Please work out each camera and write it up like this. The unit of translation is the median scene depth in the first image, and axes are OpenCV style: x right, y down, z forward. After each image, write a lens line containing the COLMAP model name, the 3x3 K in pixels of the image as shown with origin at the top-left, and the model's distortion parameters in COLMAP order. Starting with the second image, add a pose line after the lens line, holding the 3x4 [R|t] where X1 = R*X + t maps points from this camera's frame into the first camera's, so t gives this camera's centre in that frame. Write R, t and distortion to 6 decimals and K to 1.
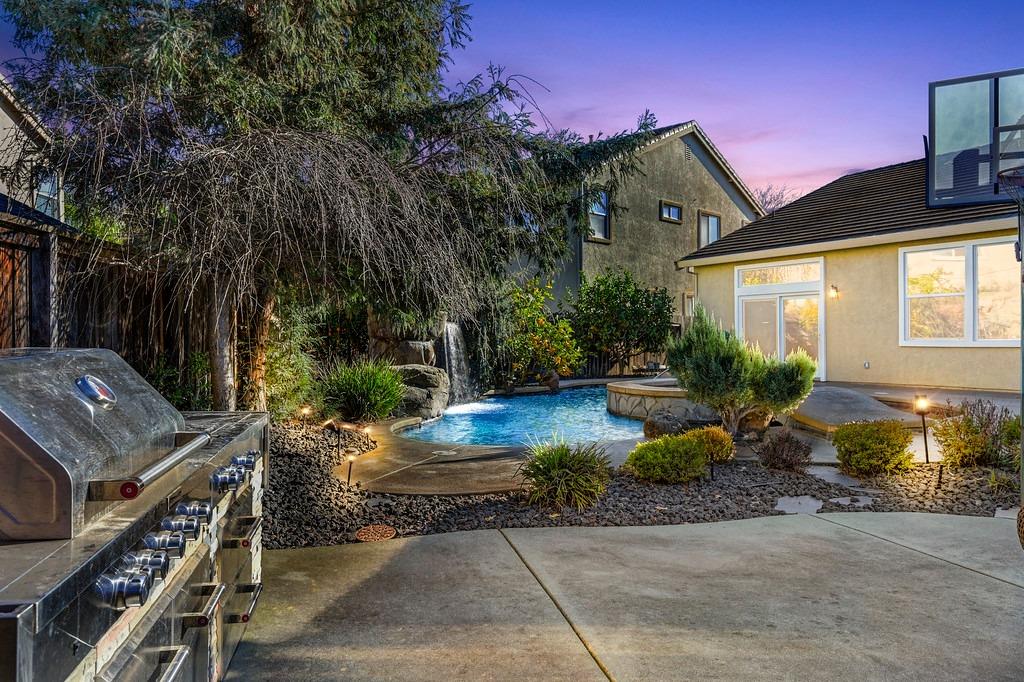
lens RADIAL K [[724.2, 0, 512.0], [0, 724.2, 341.0], [0, 0, 1]] dist [-0.016310, -0.000010]
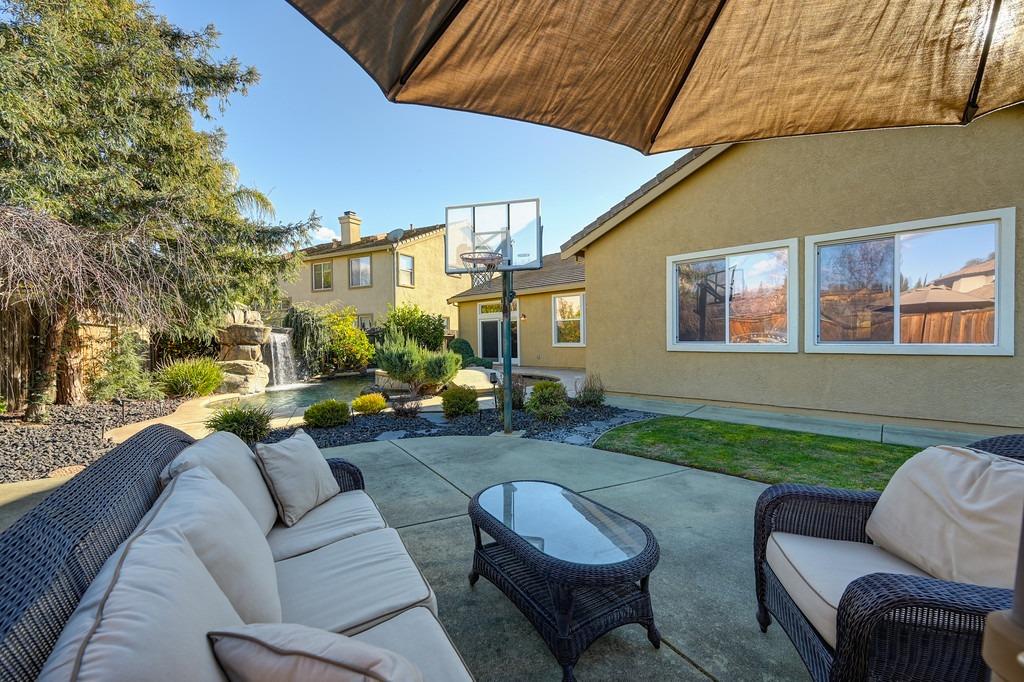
lens RADIAL K [[422.1, 0, 512.0], [0, 422.1, 341.0], [0, 0, 1]] dist [0.001280, 0.000166]
pose [[0.964801, -0.002605, 0.262968, 0.142239], [0.004882, 0.999956, -0.008009, 0.000560], [-0.262936, 0.009011, 0.964771, -0.033866]]
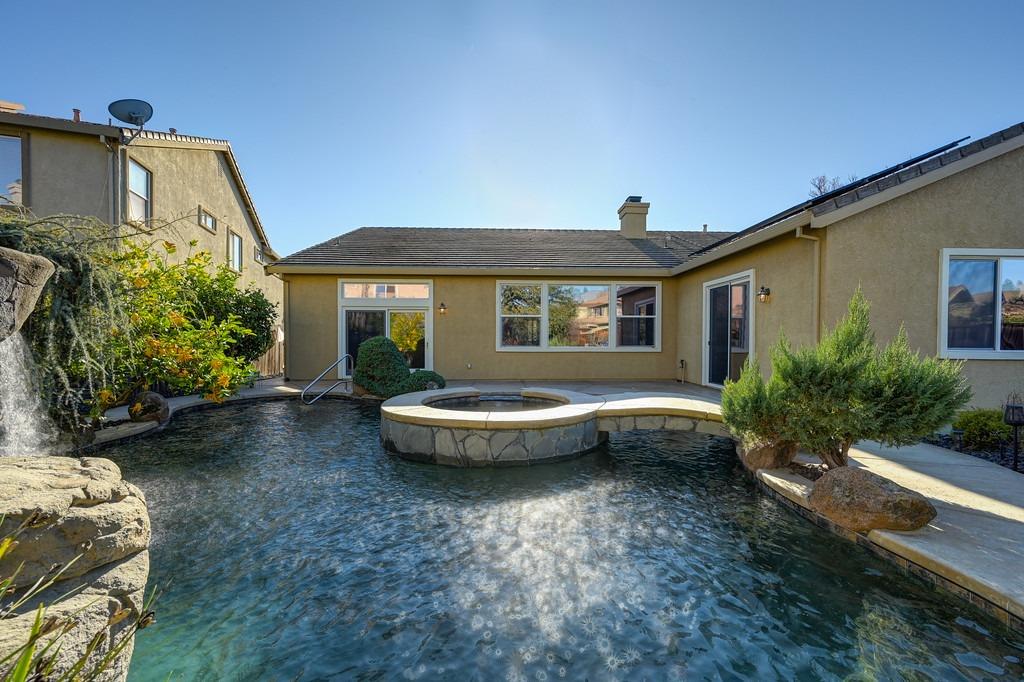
lens RADIAL K [[404.4, 0, 517.7], [0, 404.4, 342.4], [0, 0, 1]] dist [0.000601, 0.000183]
pose [[0.480330, 0.008673, 0.877045, -0.114053], [-0.001141, 0.999956, -0.009264, -0.002918], [-0.877087, 0.003449, 0.480319, 0.581441]]
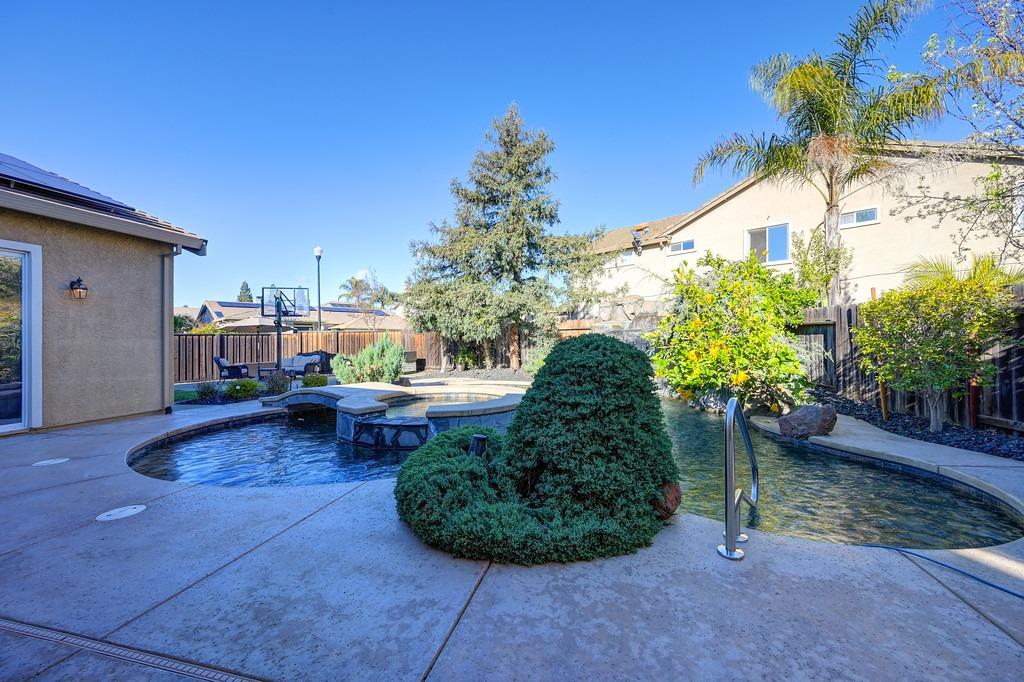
lens RADIAL K [[404.4, 0, 517.7], [0, 404.4, 342.4], [0, 0, 1]] dist [0.000601, 0.000183]
pose [[-0.713918, 0.021679, -0.699893, 0.448896], [0.014702, 0.999764, 0.015970, -0.015330], [0.700075, 0.001111, -0.714069, 1.140132]]
